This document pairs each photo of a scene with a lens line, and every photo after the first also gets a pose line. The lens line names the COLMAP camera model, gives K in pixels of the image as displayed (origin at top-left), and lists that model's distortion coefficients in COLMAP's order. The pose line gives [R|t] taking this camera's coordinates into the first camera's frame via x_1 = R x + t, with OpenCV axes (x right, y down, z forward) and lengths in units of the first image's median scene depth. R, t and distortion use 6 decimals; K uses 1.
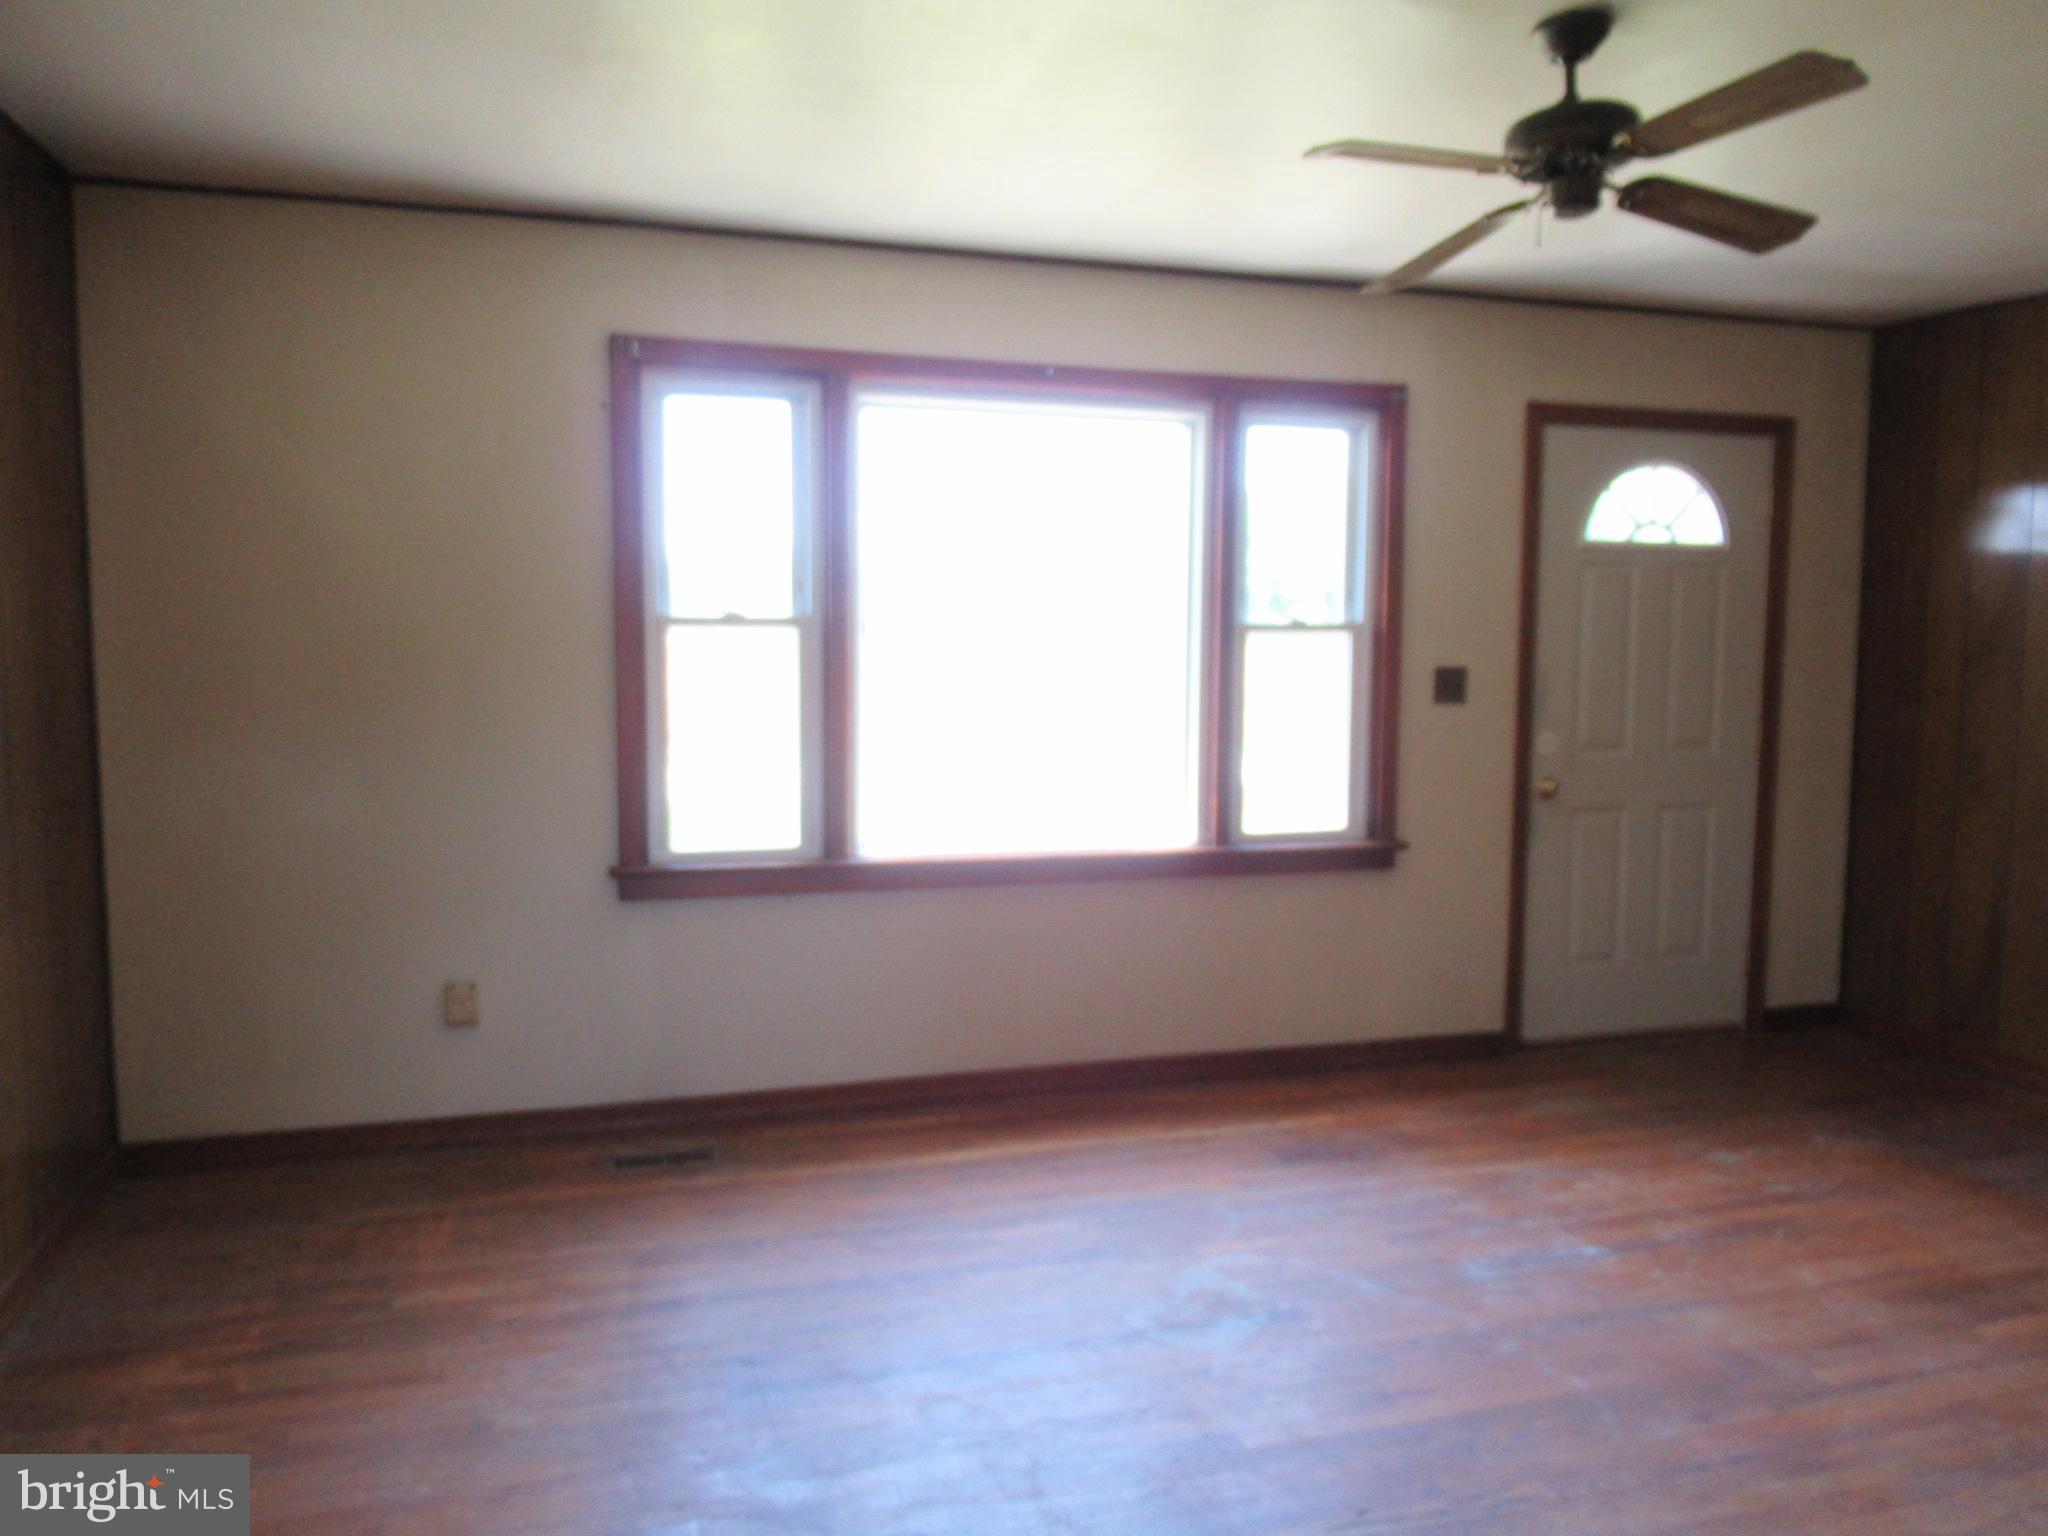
lens RADIAL K [[1506.9, 0, 1024.0], [0, 1506.9, 768.0], [0, 0, 1]] dist [-0.002007, -0.006276]
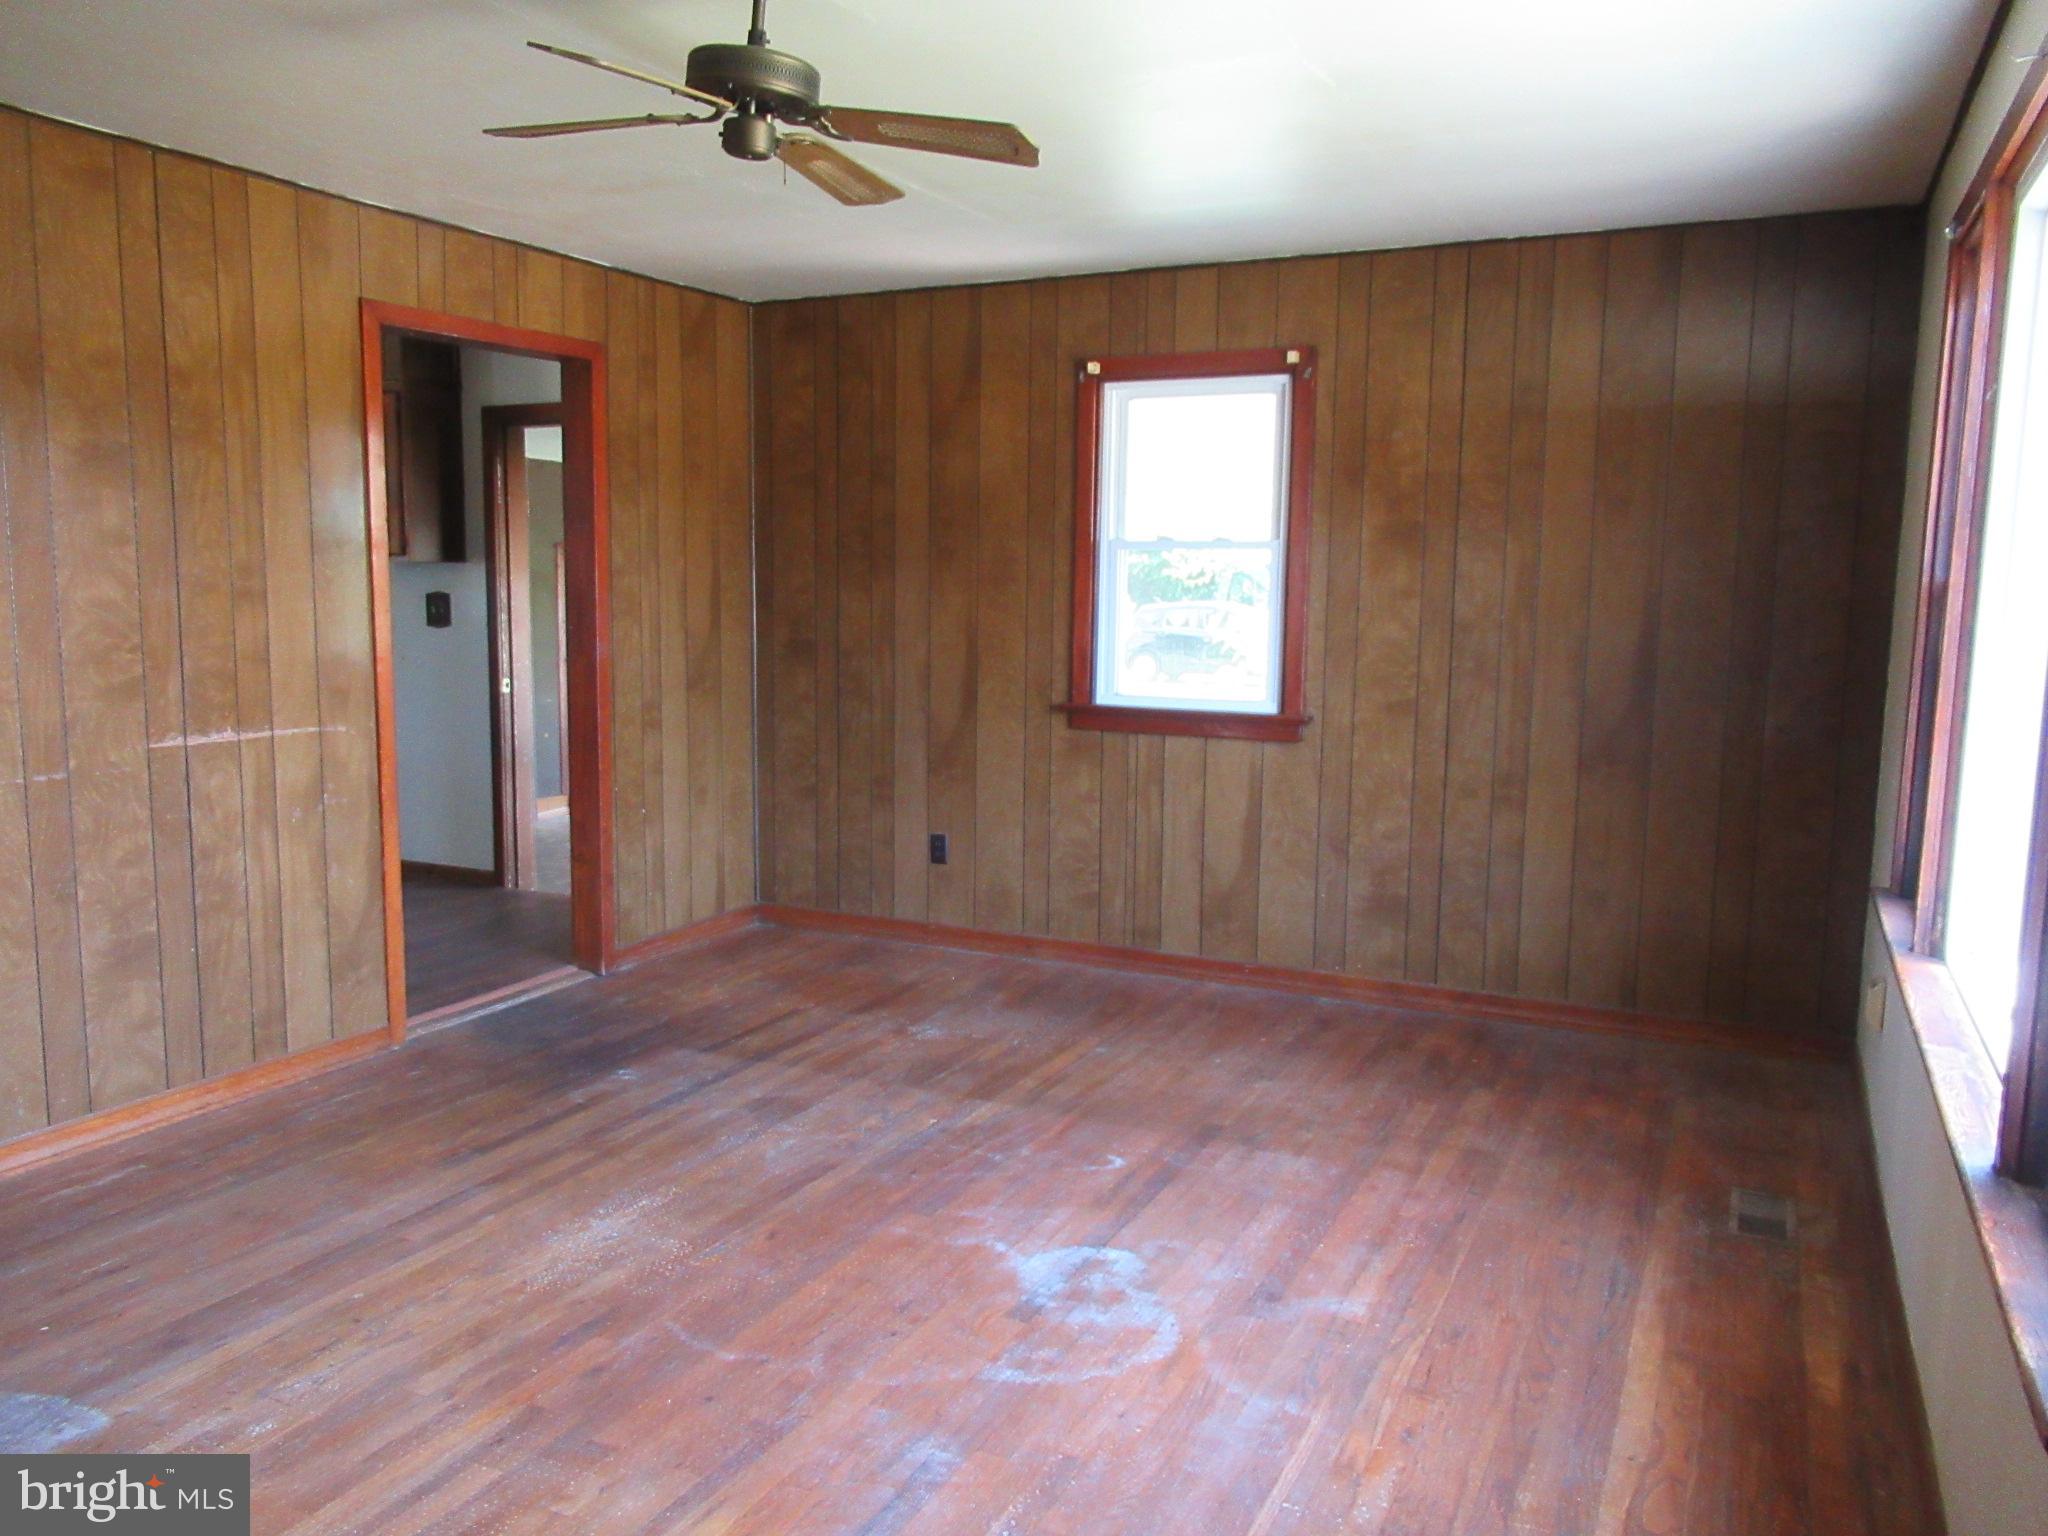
lens RADIAL K [[1506.9, 0, 1024.0], [0, 1506.9, 768.0], [0, 0, 1]] dist [-0.002007, -0.006276]
pose [[-0.682046, 0.072010, -0.727755, 0.825765], [-0.088417, 0.979721, 0.179805, -0.133369], [0.725945, 0.186981, -0.661848, 1.547862]]
